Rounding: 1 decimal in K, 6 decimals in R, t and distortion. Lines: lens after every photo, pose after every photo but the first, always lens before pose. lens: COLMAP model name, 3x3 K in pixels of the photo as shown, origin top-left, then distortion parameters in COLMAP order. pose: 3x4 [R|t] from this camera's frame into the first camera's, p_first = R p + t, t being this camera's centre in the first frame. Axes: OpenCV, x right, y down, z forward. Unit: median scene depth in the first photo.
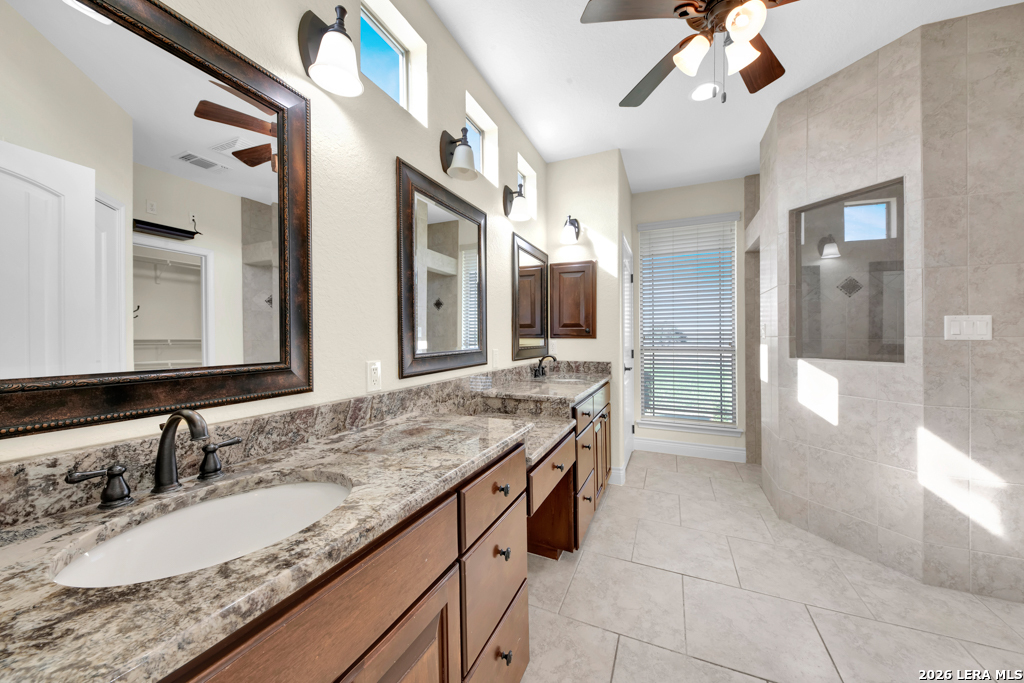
lens RADIAL K [[365.9, 0, 508.9], [0, 365.9, 339.4], [0, 0, 1]] dist [0.000311, -0.000125]
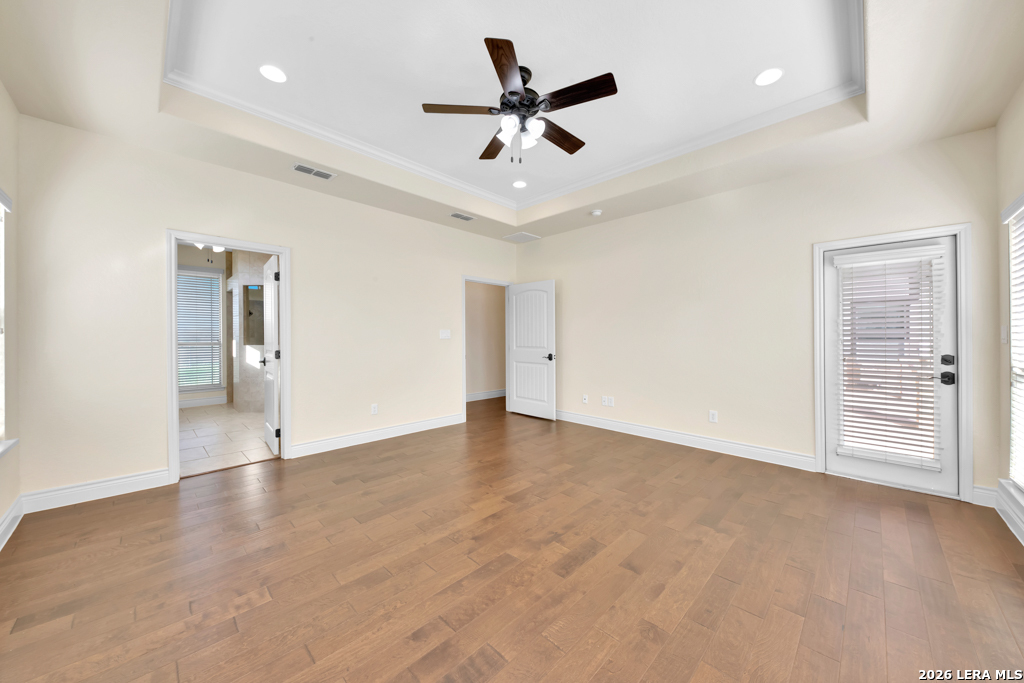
lens RADIAL K [[365.9, 0, 508.9], [0, 365.9, 339.4], [0, 0, 1]] dist [0.000311, -0.000125]
pose [[0.345919, -0.002349, 0.938261, -0.796765], [0.004220, 0.999991, 0.000947, 0.013671], [-0.938255, 0.003632, 0.345926, -1.309364]]
